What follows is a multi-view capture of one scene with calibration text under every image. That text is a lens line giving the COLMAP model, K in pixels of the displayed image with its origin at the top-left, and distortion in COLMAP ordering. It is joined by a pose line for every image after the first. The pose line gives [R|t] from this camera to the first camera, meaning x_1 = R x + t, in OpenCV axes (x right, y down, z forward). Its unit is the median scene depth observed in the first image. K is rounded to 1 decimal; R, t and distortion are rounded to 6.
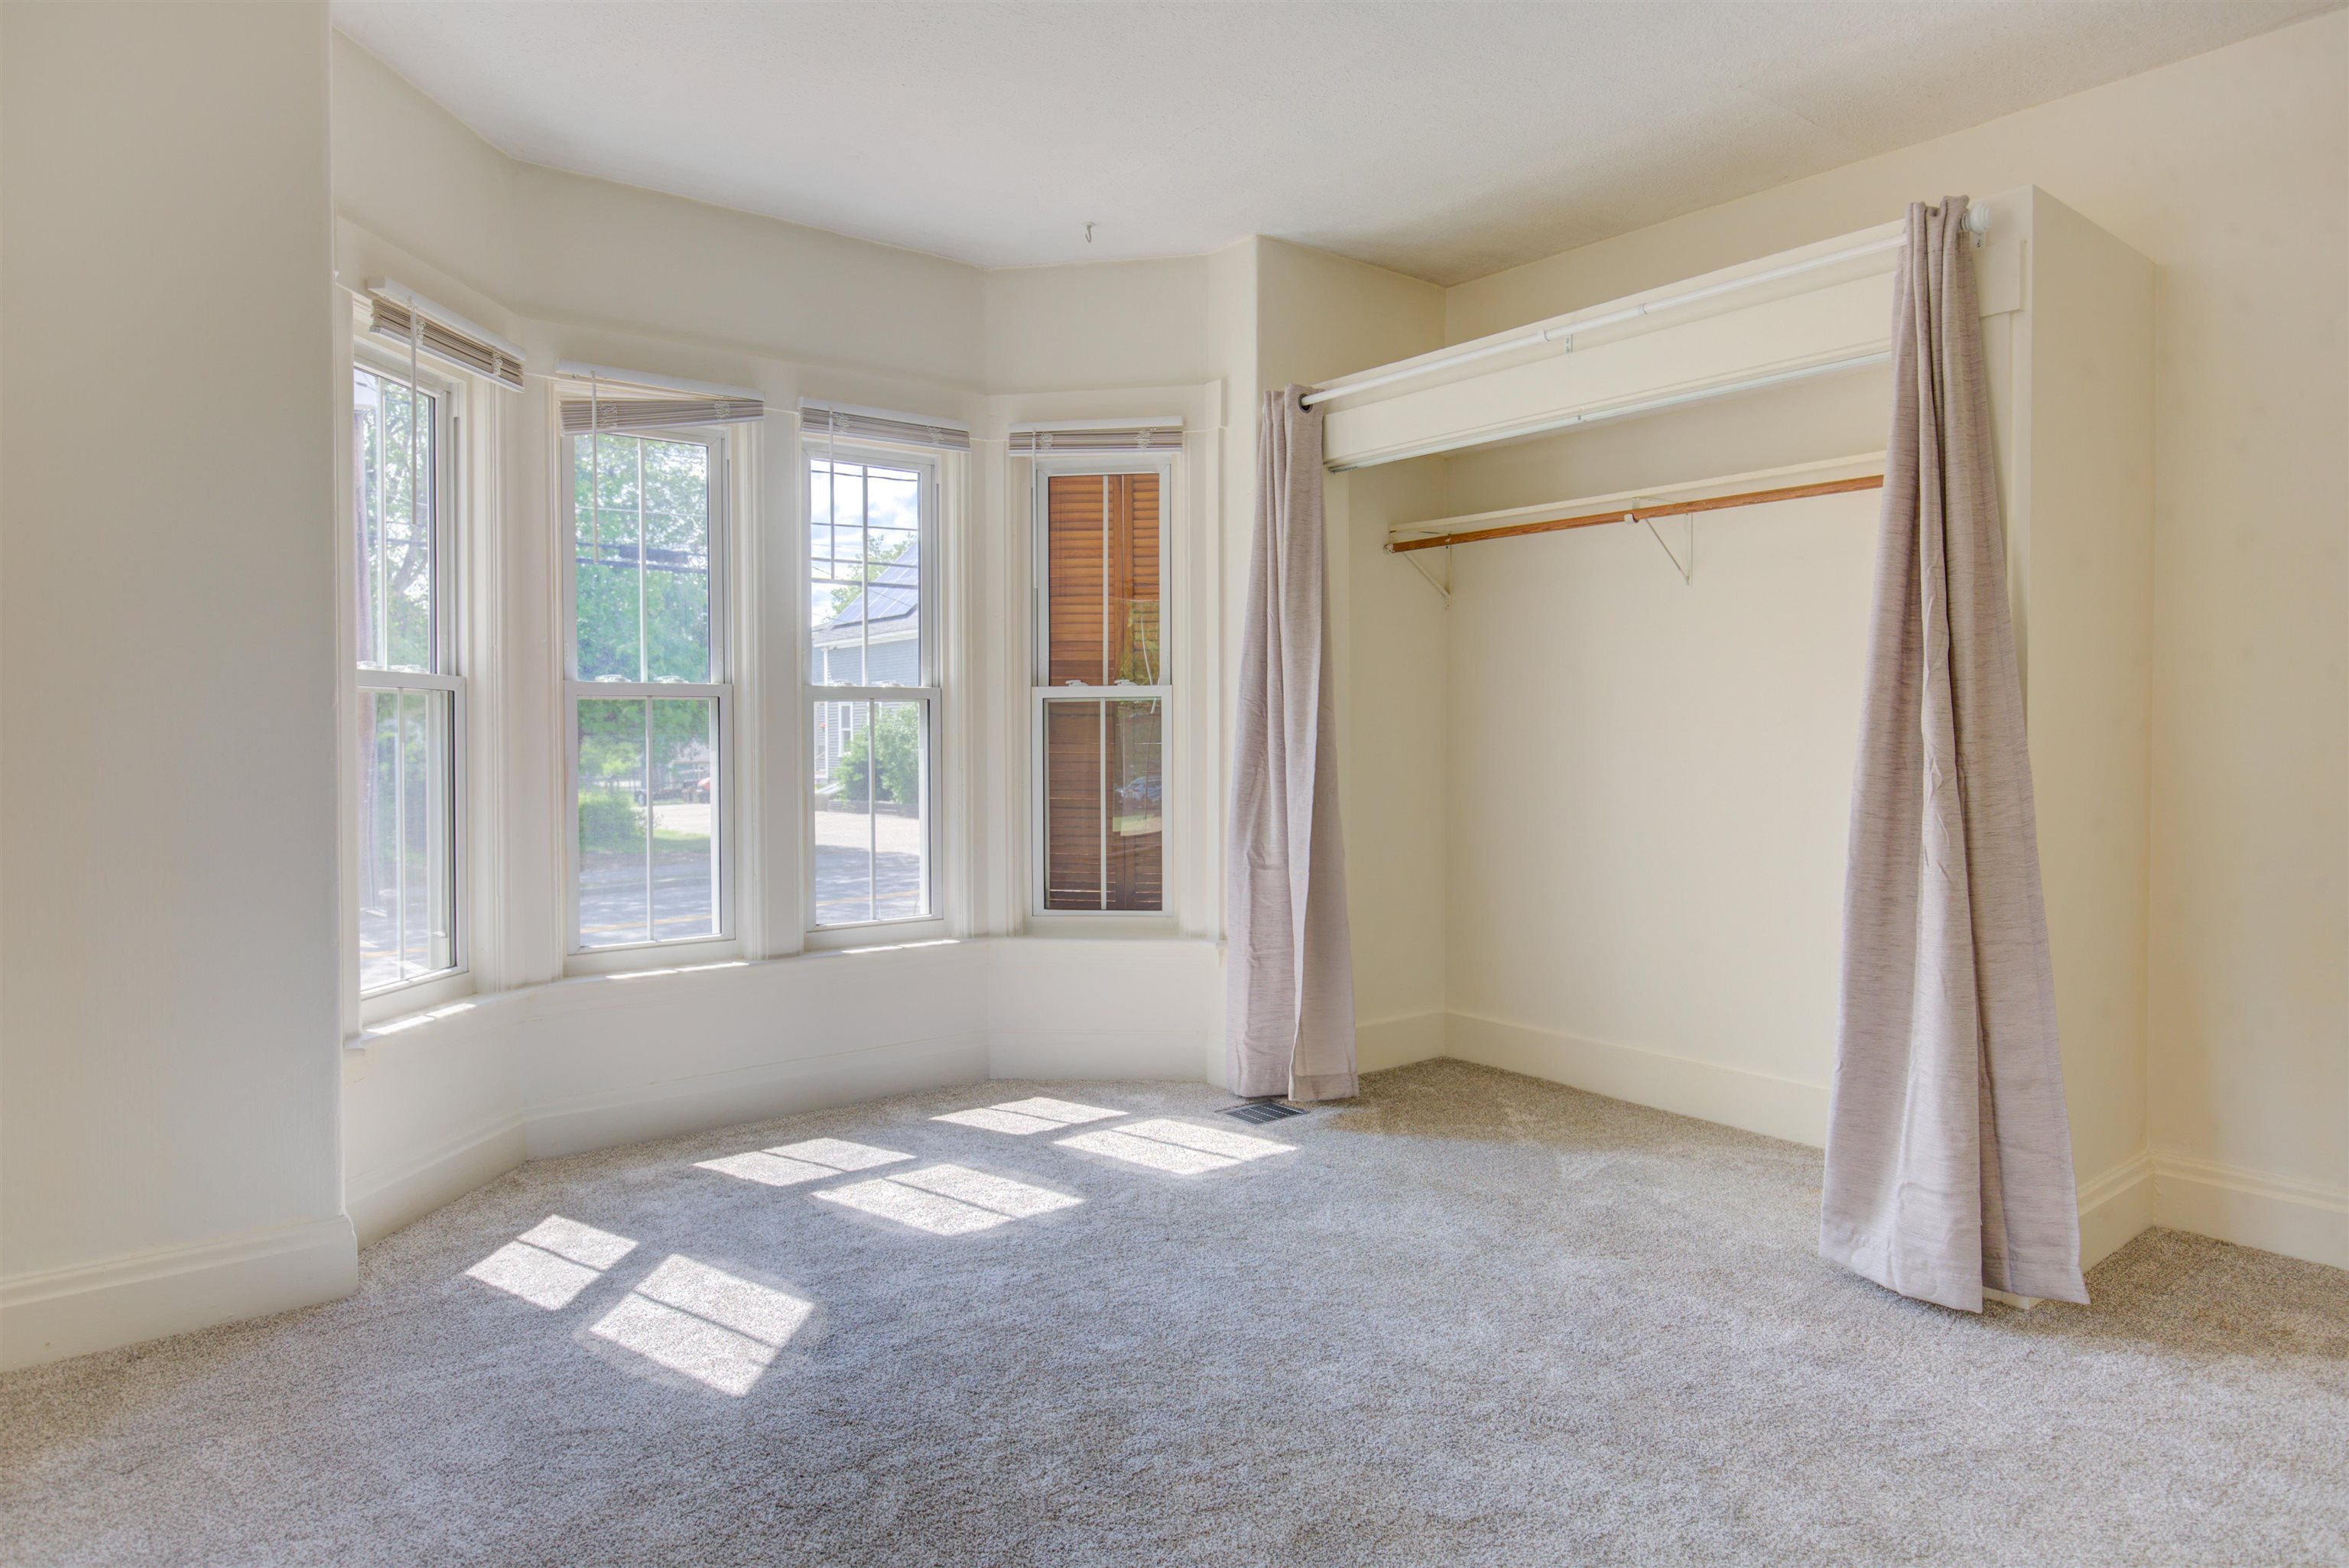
lens RADIAL K [[1433.8, 0, 1167.6], [0, 1433.8, 753.6], [0, 0, 1]] dist [0.001964, 0.000105]
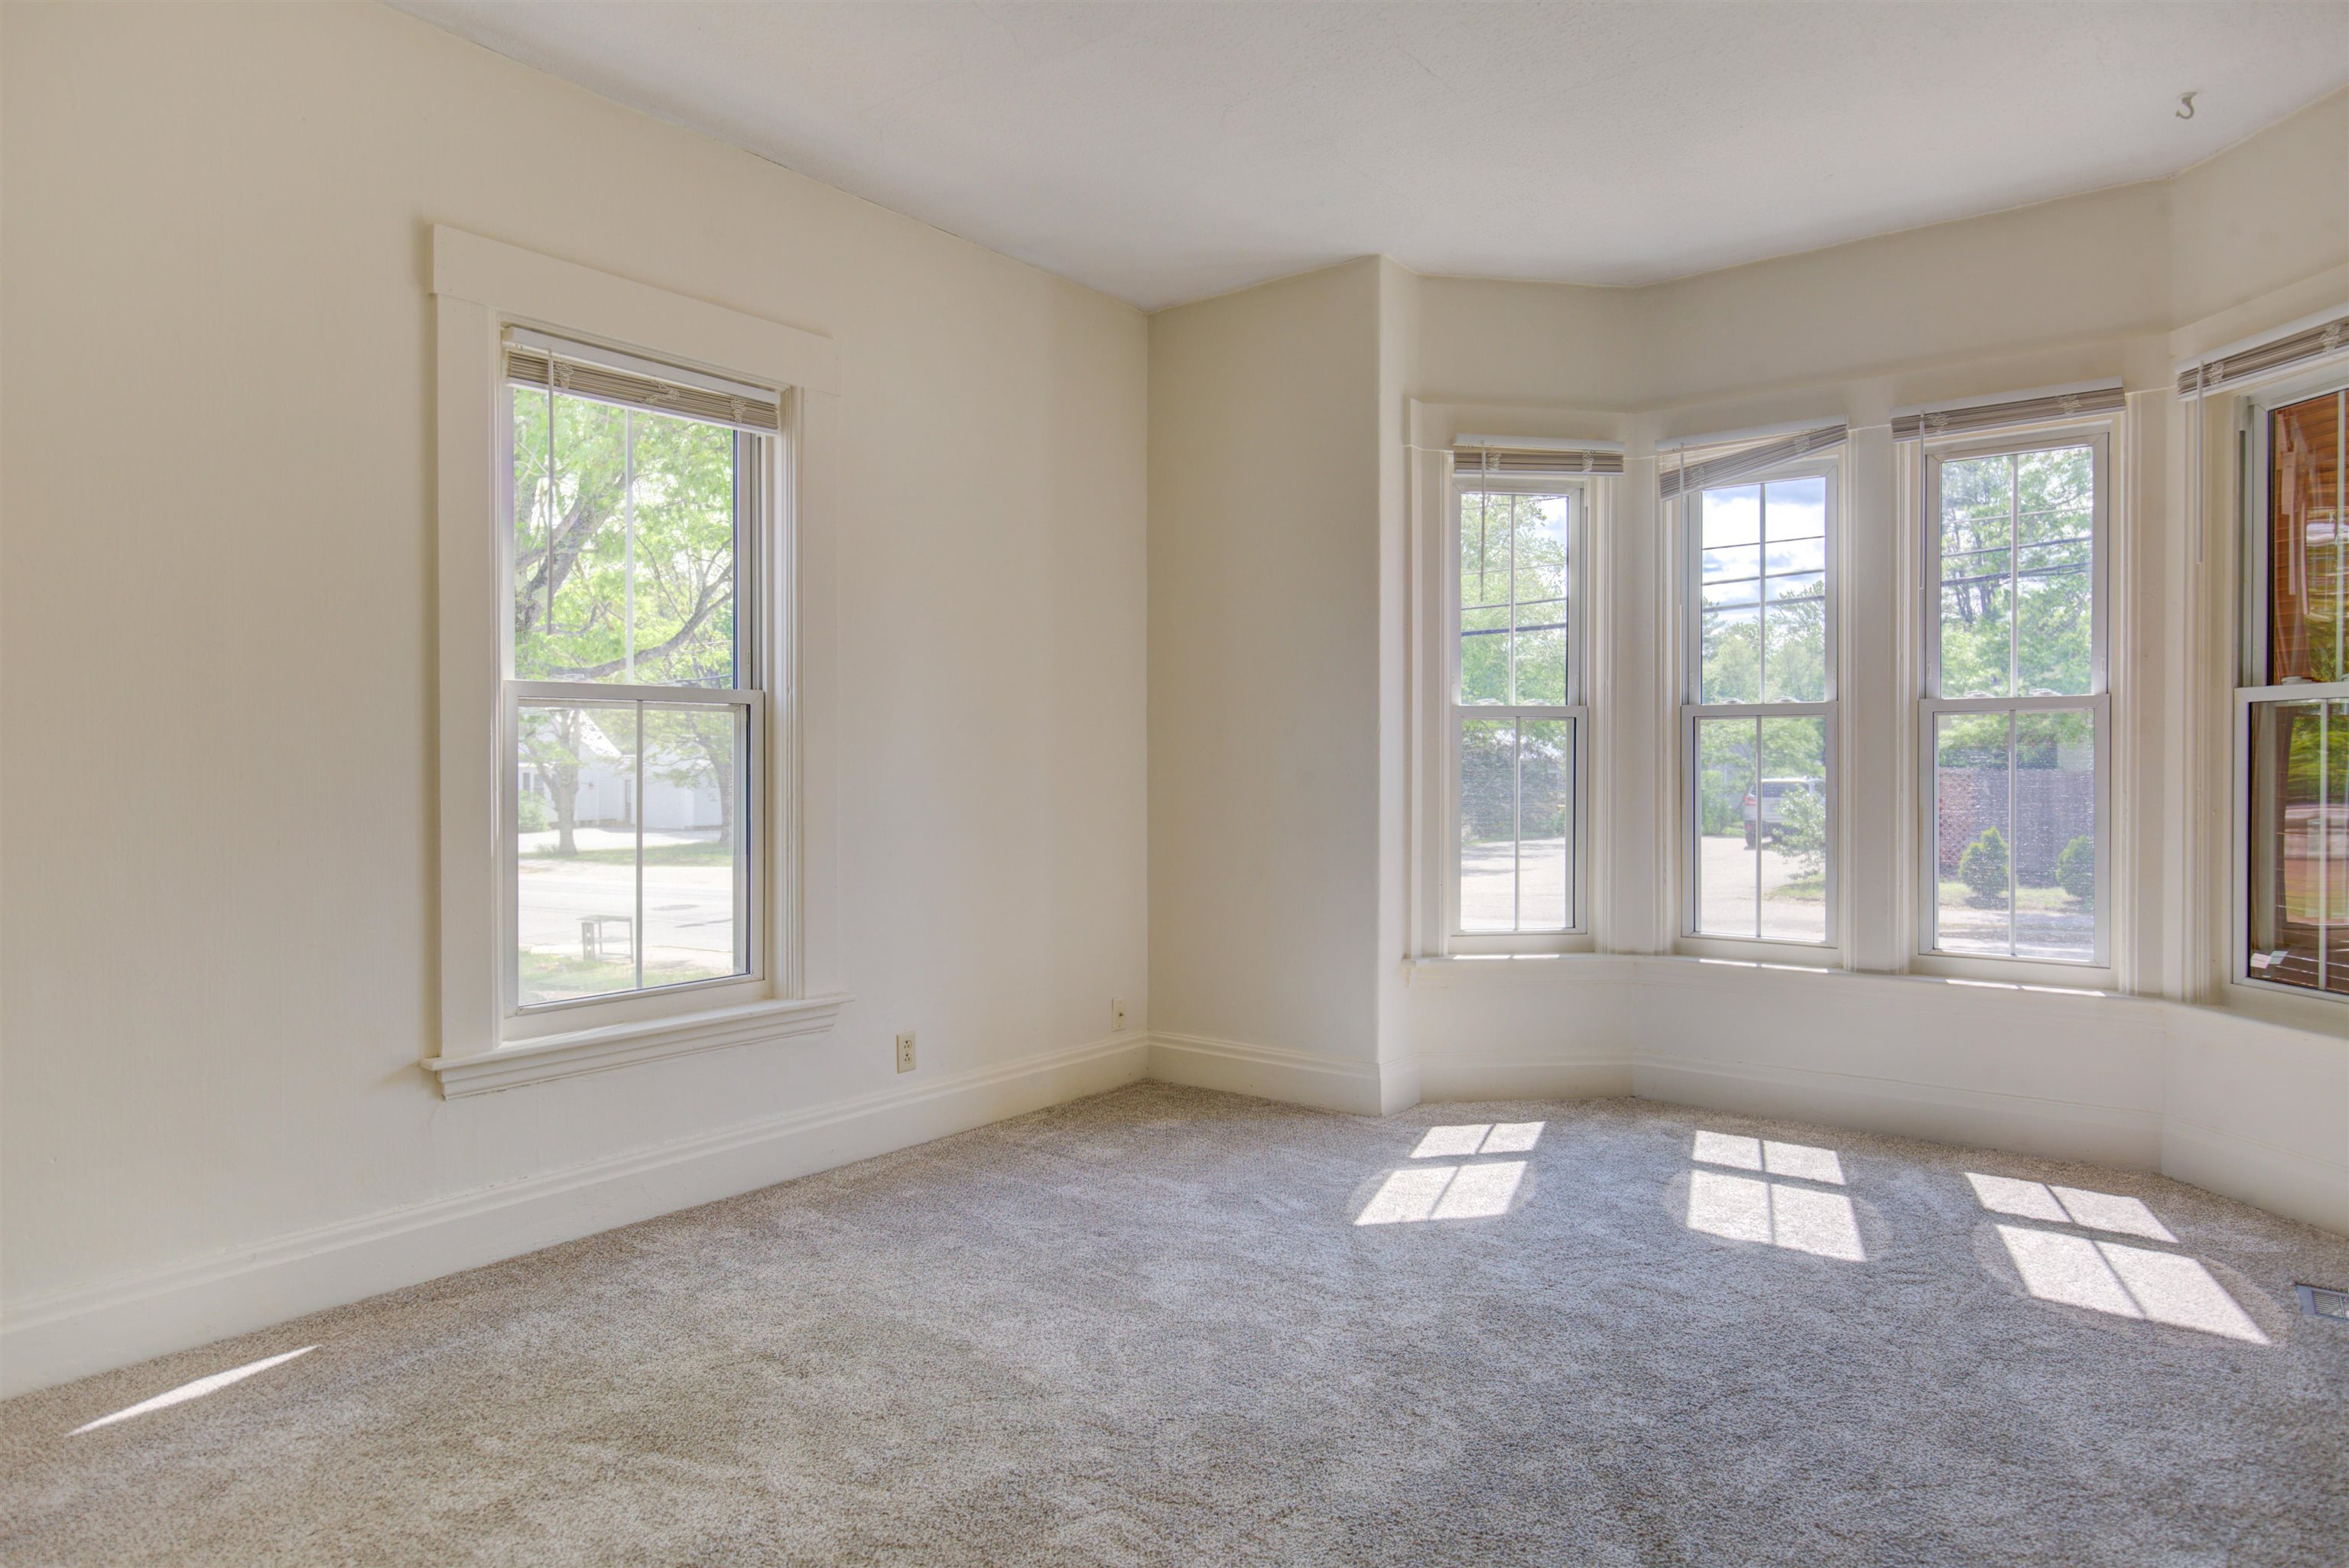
lens RADIAL K [[1433.8, 0, 1167.6], [0, 1433.8, 753.6], [0, 0, 1]] dist [0.001964, 0.000105]
pose [[0.230381, 0.001141, -0.973100, 0.684358], [-0.011429, 0.999934, -0.001533, -0.004139], [0.973033, 0.011474, 0.230379, 0.335547]]
